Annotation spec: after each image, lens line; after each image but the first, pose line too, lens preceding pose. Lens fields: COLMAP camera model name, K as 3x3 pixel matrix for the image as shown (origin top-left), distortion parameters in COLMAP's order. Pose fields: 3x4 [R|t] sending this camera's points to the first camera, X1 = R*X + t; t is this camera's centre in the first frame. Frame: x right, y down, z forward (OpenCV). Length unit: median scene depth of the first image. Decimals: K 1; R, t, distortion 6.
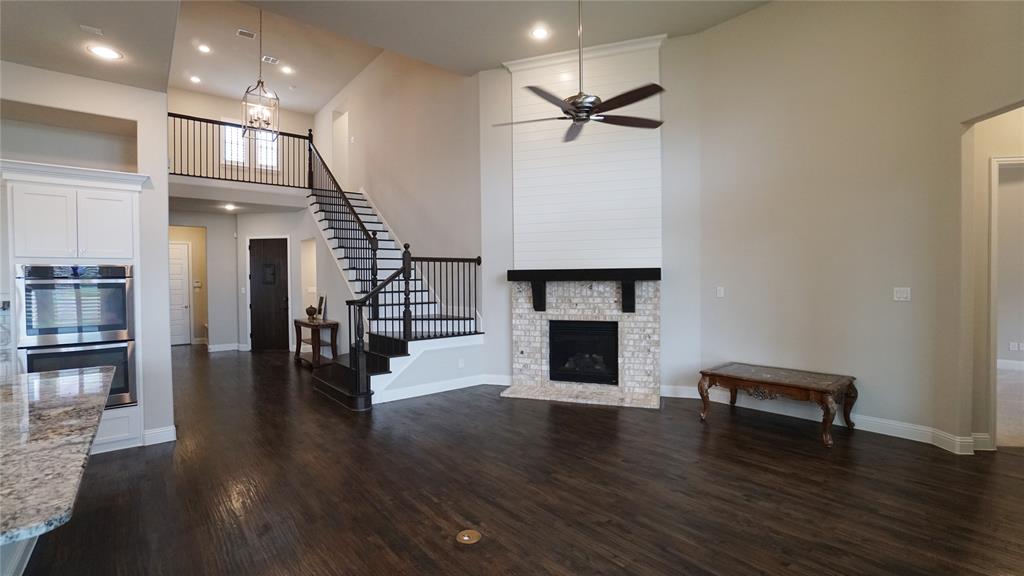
lens RADIAL K [[459.8, 0, 510.0], [0, 459.8, 286.1], [0, 0, 1]] dist [-0.055433, 0.018665]
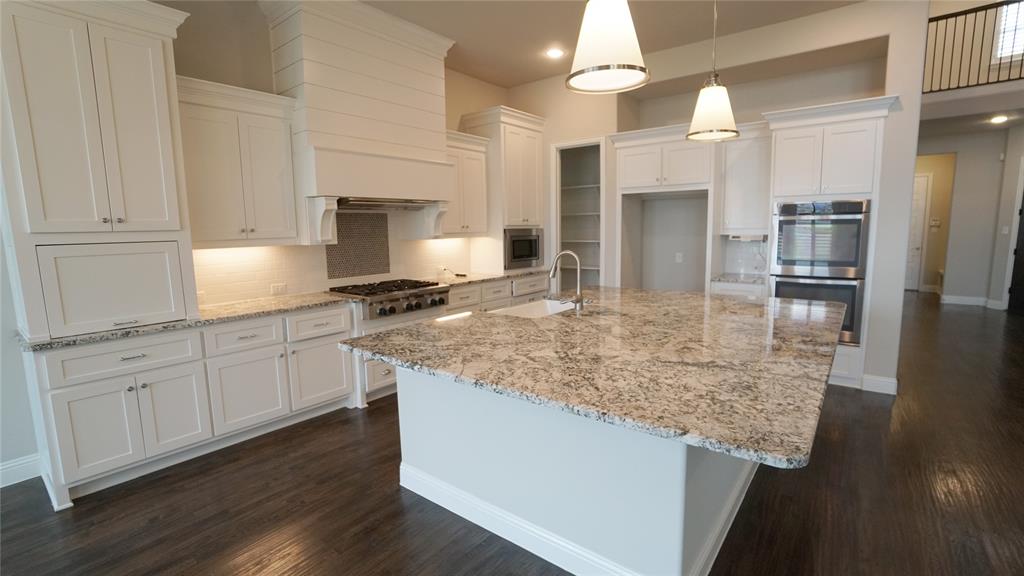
lens RADIAL K [[459.8, 0, 503.4], [0, 459.8, 285.7], [0, 0, 1]] dist [-0.055433, 0.018665]
pose [[0.202815, 0.130973, -0.970418, -0.051760], [-0.000028, 0.991015, 0.133747, 0.005182], [0.979217, -0.027099, 0.200996, 0.038041]]
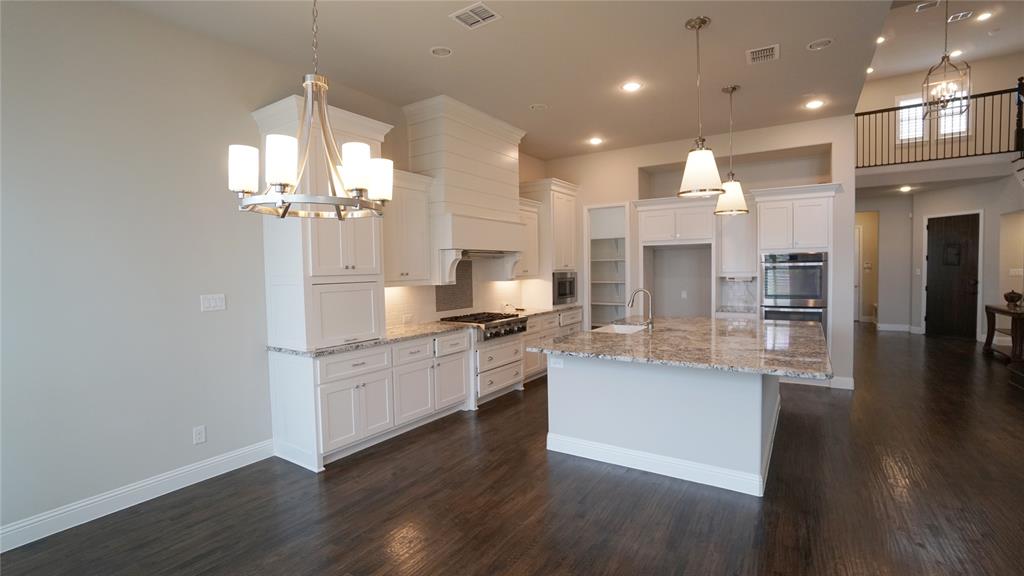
lens RADIAL K [[459.8, 0, 502.4], [0, 459.8, 286.2], [0, 0, 1]] dist [-0.055433, 0.018665]
pose [[0.286712, 0.043049, -0.957049, 0.123147], [-0.000841, 0.999001, 0.044684, -0.002629], [0.958016, -0.012007, 0.286462, -0.235628]]
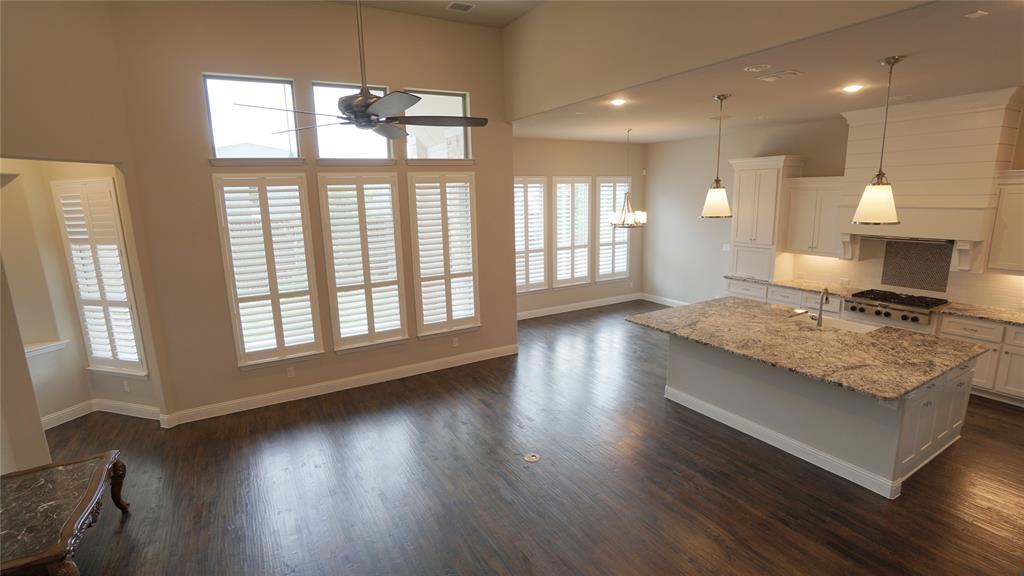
lens RADIAL K [[459.8, 0, 515.6], [0, 459.8, 287.9], [0, 0, 1]] dist [-0.055433, 0.018665]
pose [[-0.986685, 0.001974, 0.162632, -0.132219], [0.036792, 0.976716, 0.211360, -0.161132], [-0.158428, 0.214529, -0.963783, 1.110842]]
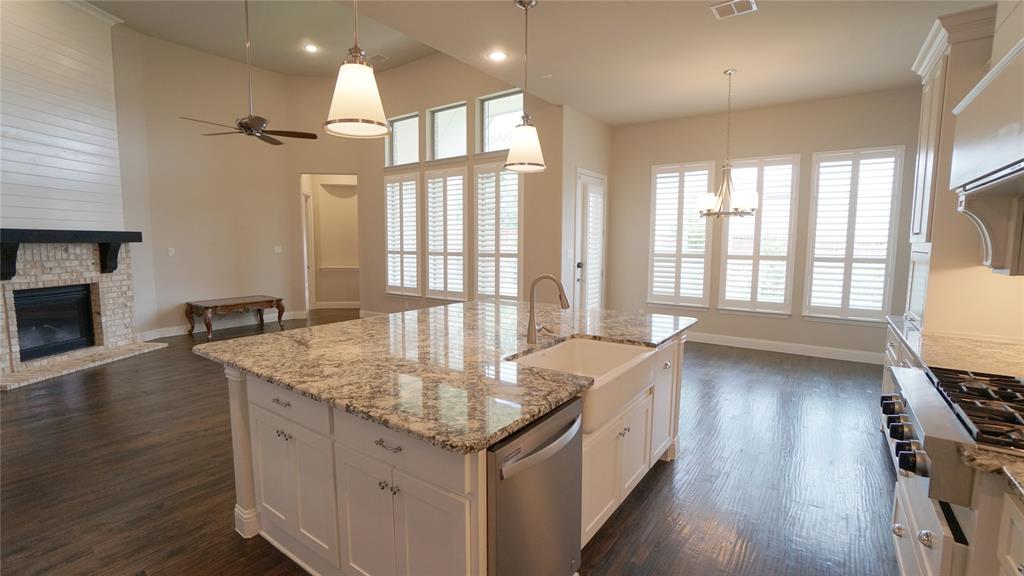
lens RADIAL K [[459.8, 0, 516.6], [0, 459.8, 287.0], [0, 0, 1]] dist [-0.055433, 0.018665]
pose [[-0.272413, -0.085580, 0.958367, -0.980832], [0.015071, 0.995535, 0.093183, 0.008223], [-0.962063, 0.039827, -0.269906, 0.364325]]
